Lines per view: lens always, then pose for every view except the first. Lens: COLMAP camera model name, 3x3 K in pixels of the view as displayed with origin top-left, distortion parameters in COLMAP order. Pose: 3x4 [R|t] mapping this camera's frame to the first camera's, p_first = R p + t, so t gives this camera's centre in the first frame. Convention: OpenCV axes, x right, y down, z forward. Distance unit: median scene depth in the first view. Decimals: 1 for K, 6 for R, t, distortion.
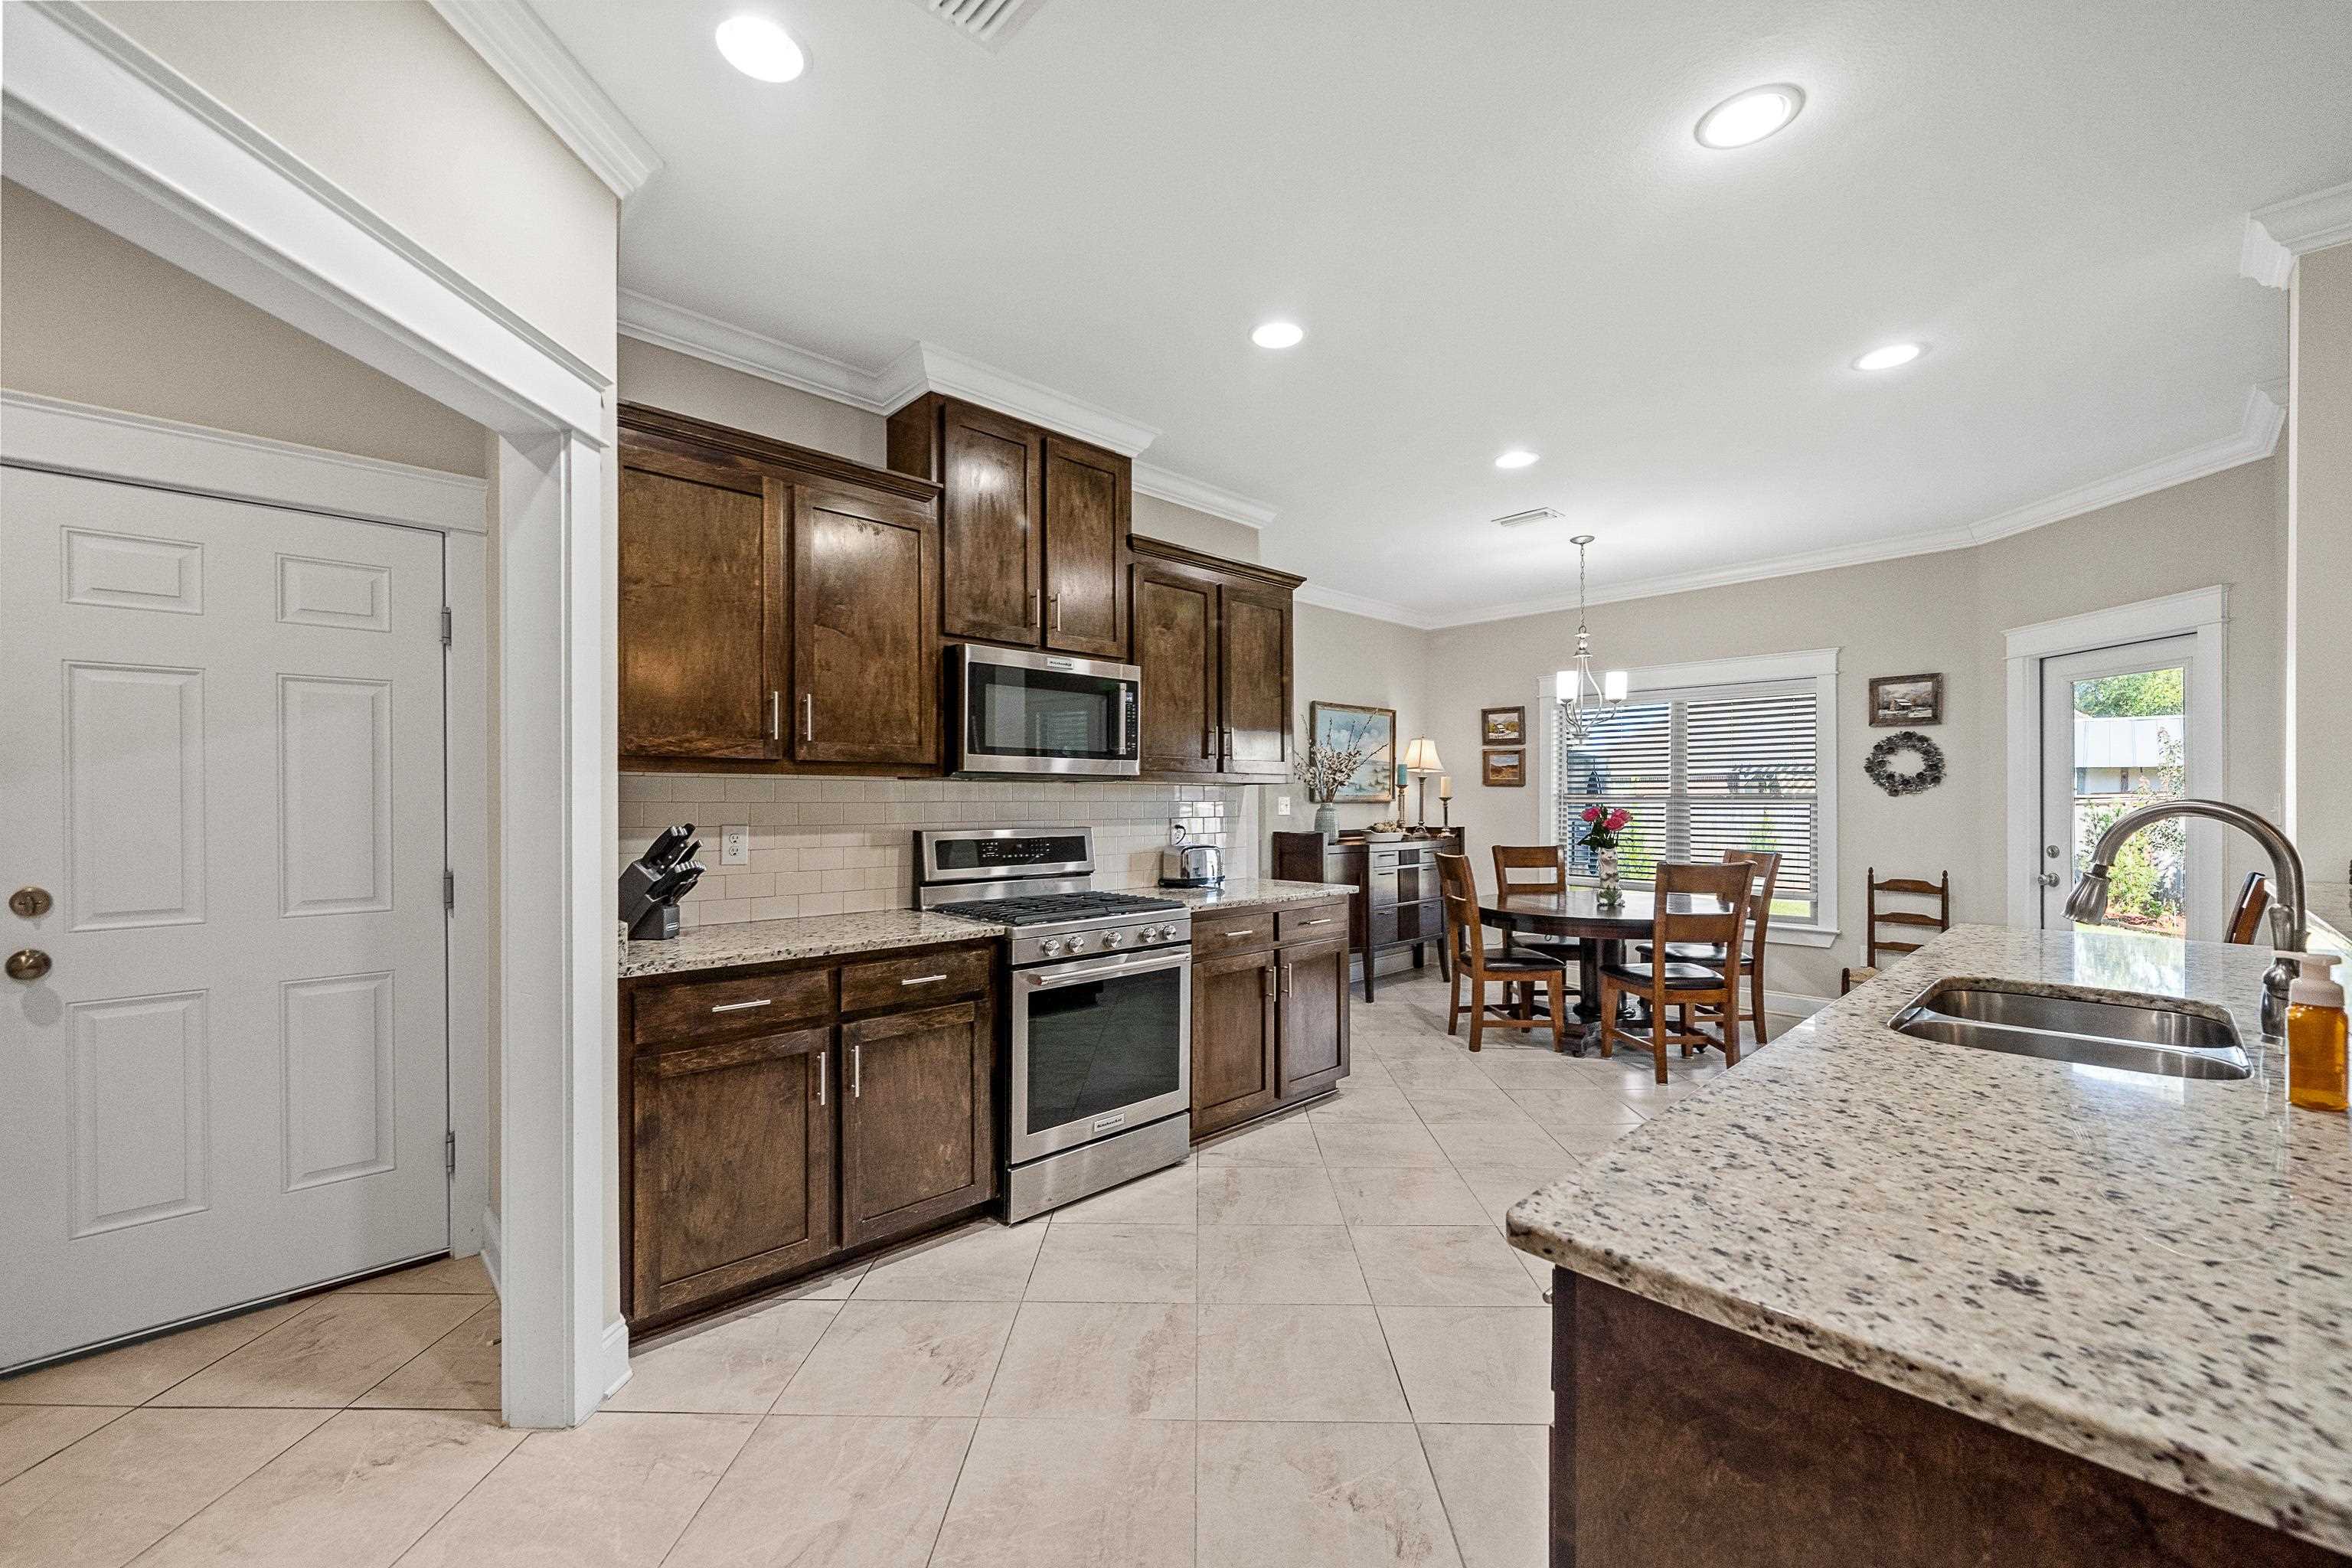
lens RADIAL K [[936.9, 0, 1177.6], [0, 936.9, 801.3], [0, 0, 1]] dist [-0.001408, 0.000021]
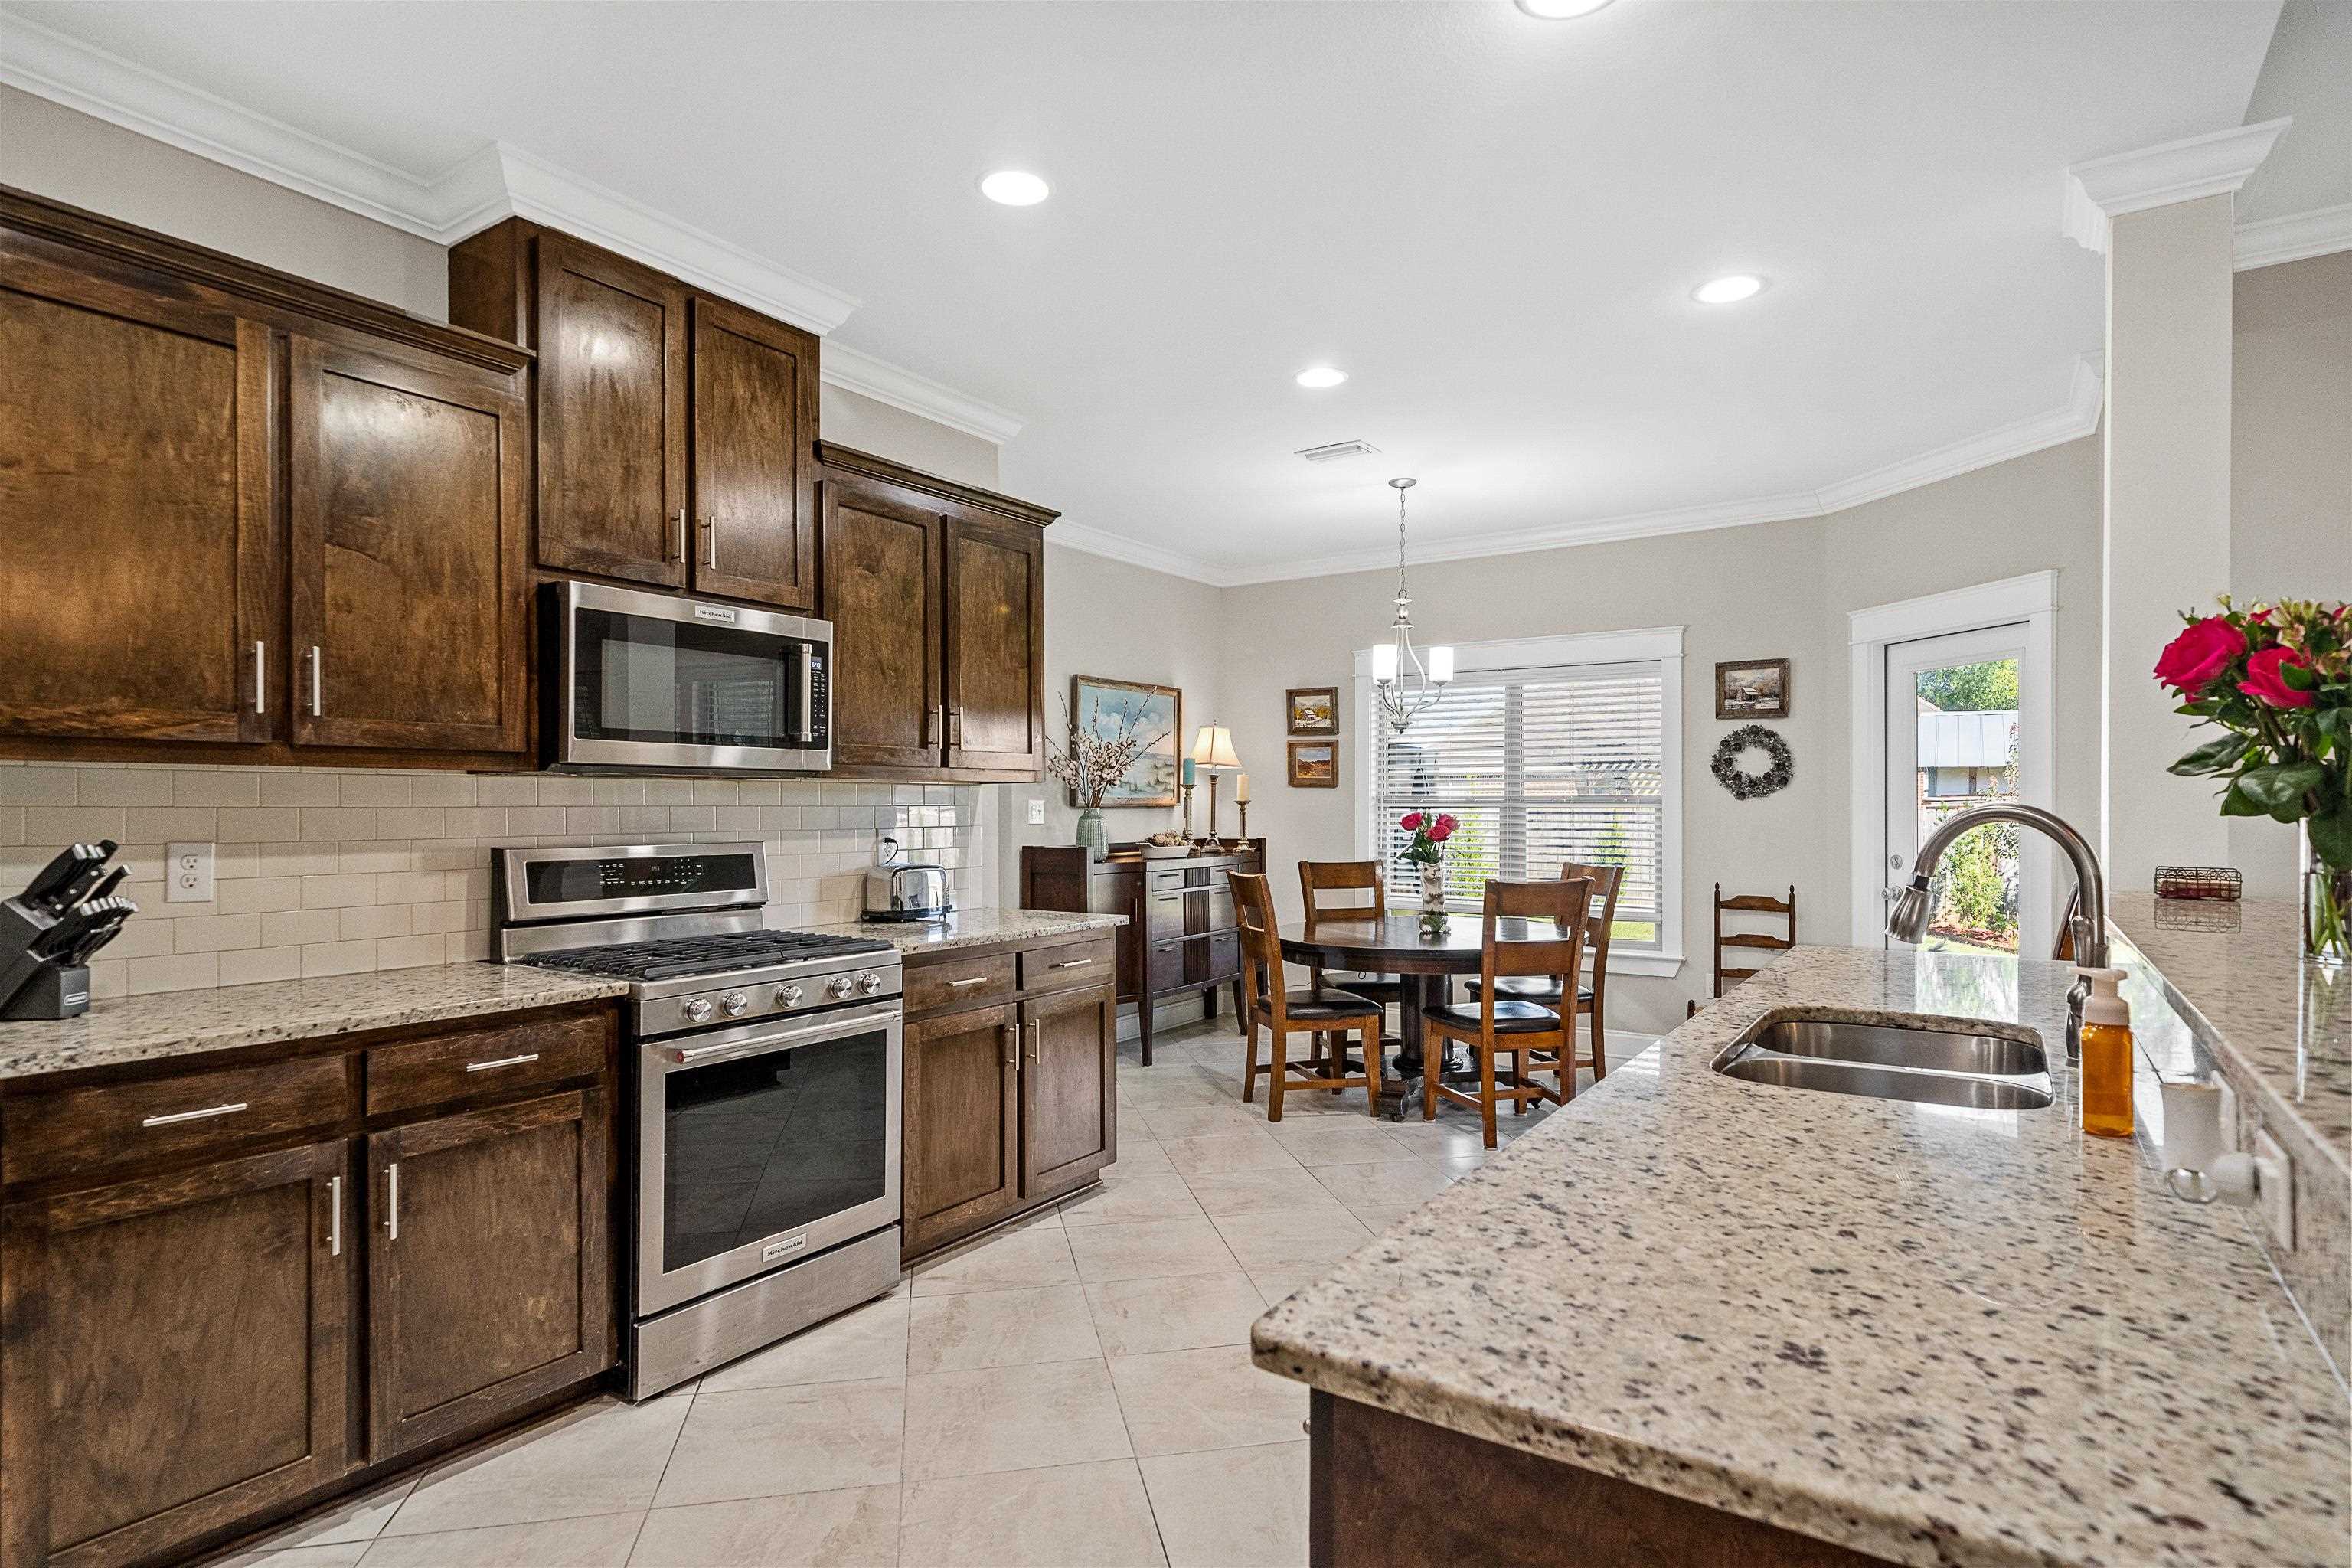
lens RADIAL K [[1232.8, 0, 1175.3], [0, 1232.8, 807.8], [0, 0, 1]] dist [0.003431, -0.000817]
pose [[0.976566, -0.000476, 0.215217, 0.010306], [0.000146, 0.999999, 0.001548, 0.000076], [-0.215218, -0.001480, 0.976565, -0.000293]]
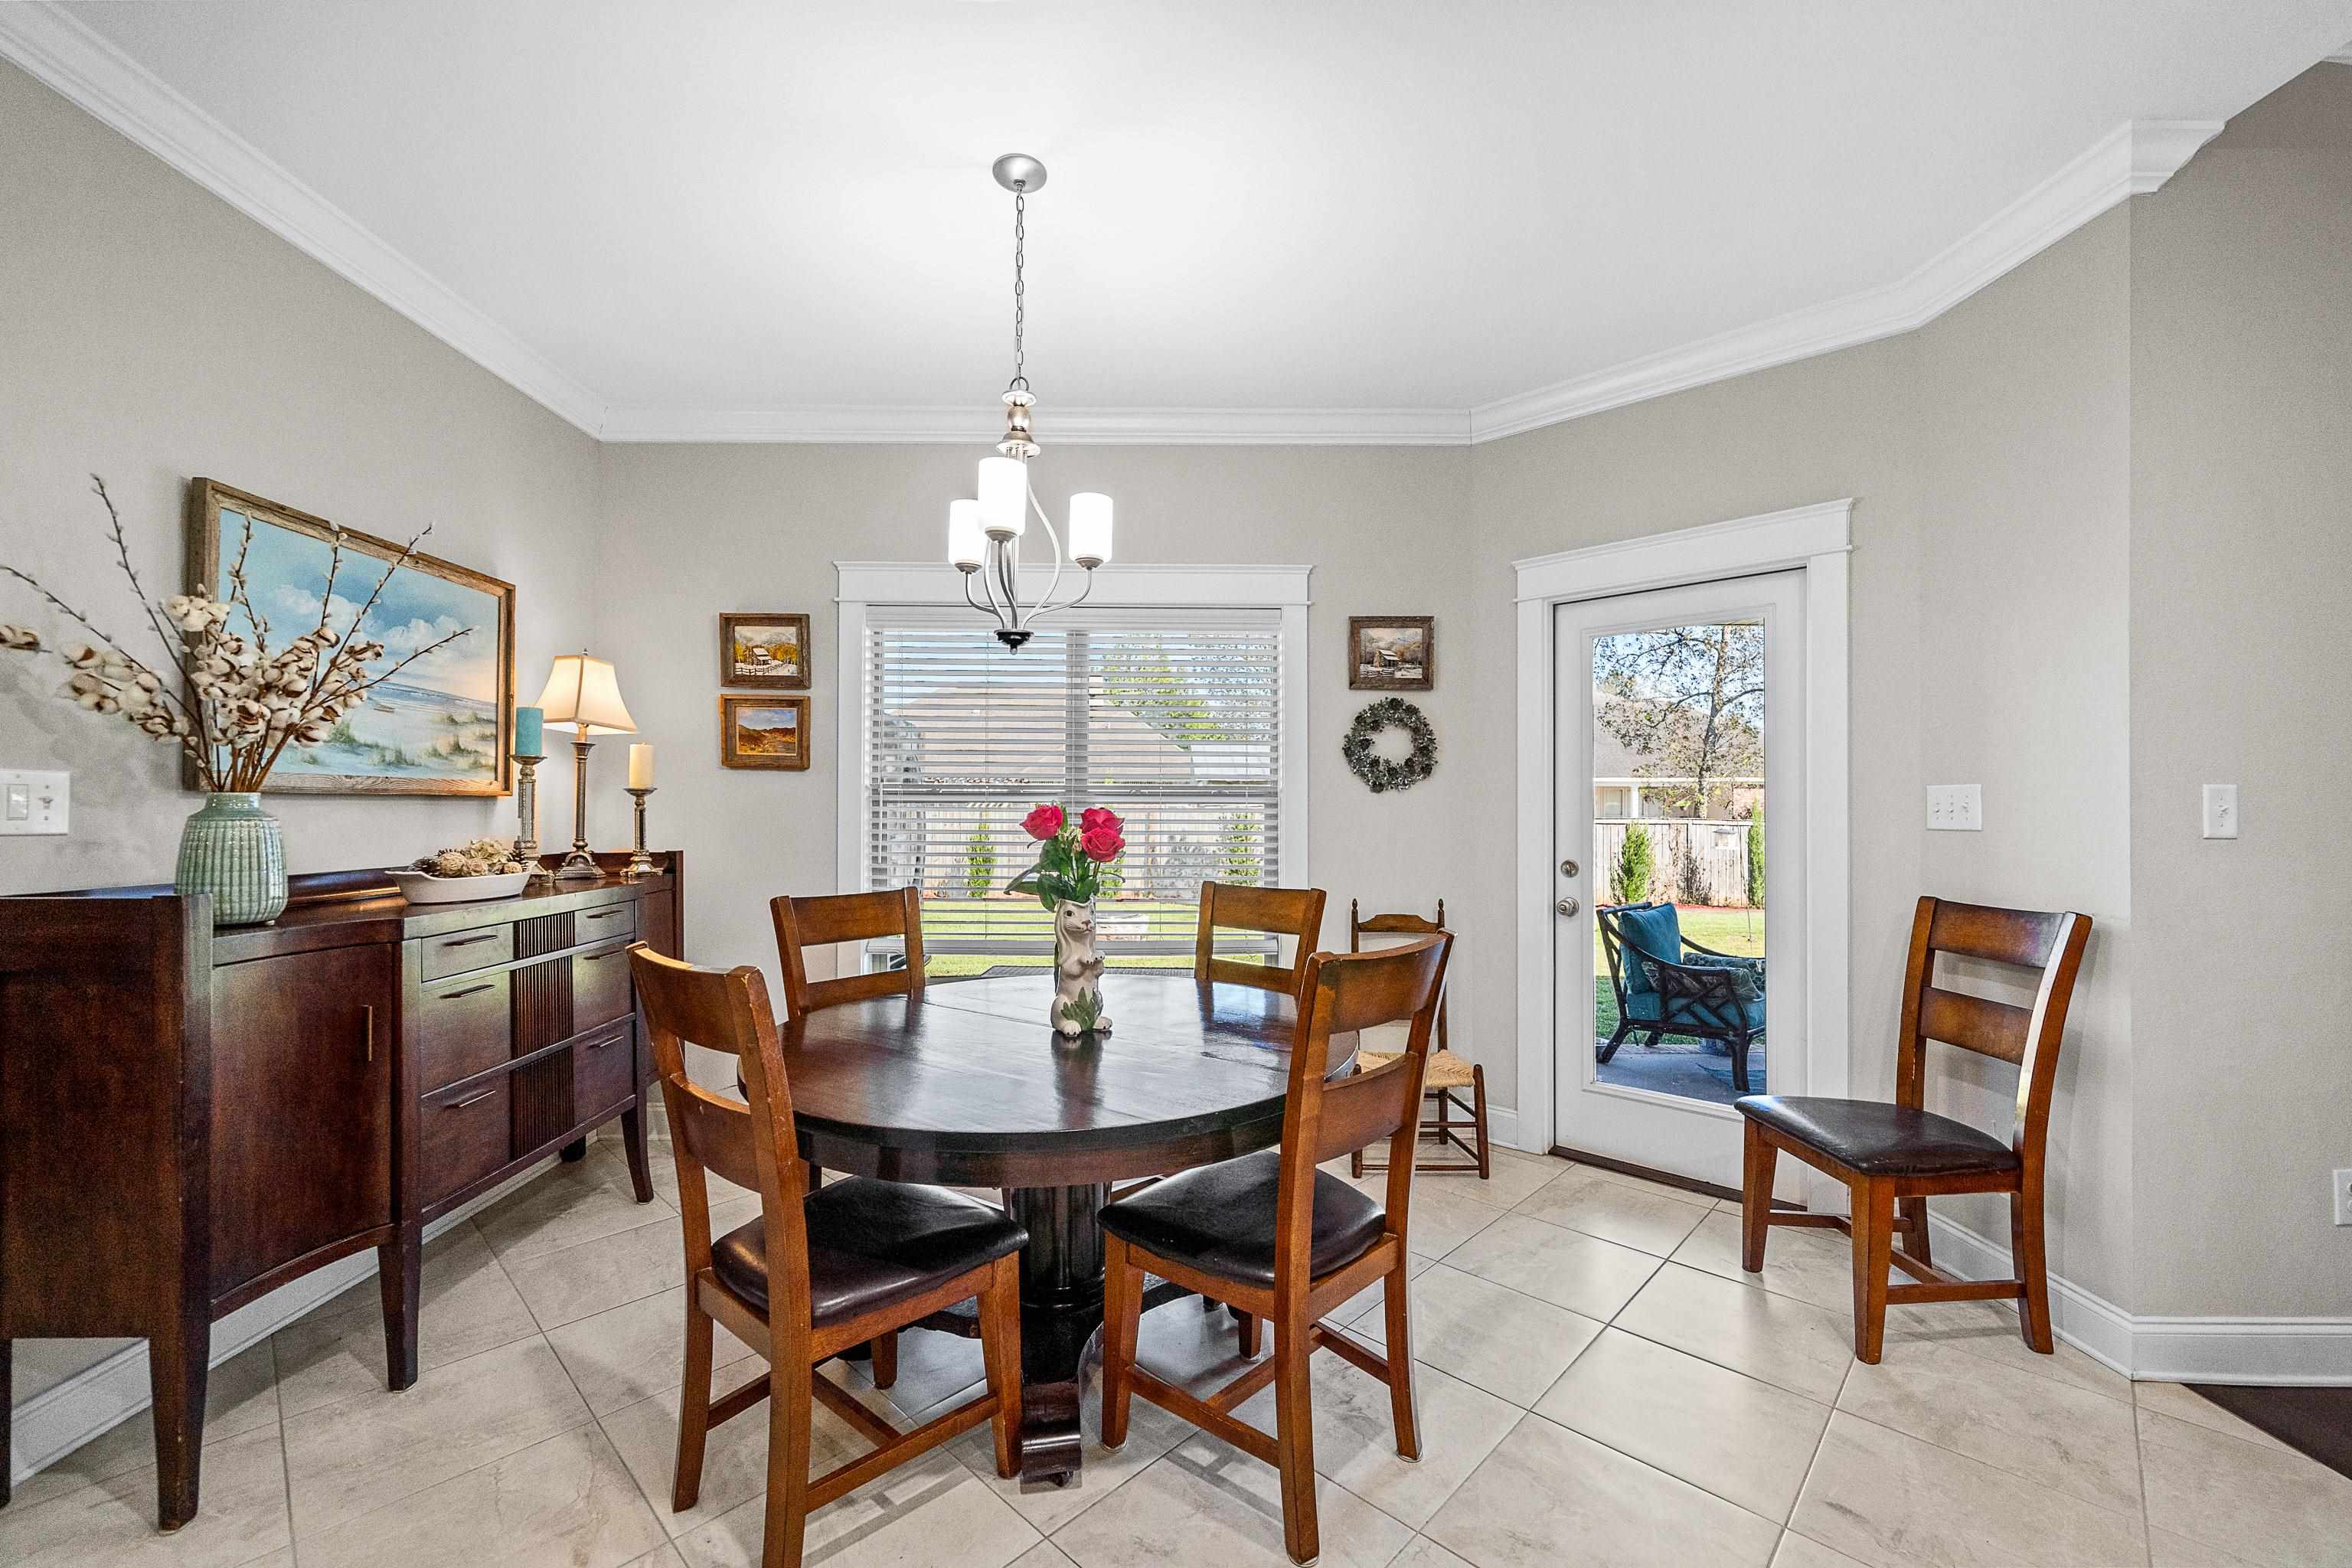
lens RADIAL K [[936.9, 0, 1177.8], [0, 936.9, 806.3], [0, 0, 1]] dist [-0.001408, 0.000021]
pose [[0.681045, 0.005458, 0.732221, 0.175309], [-0.001720, 0.999981, -0.005854, 0.009225], [-0.732239, 0.002727, 0.681042, 0.671695]]
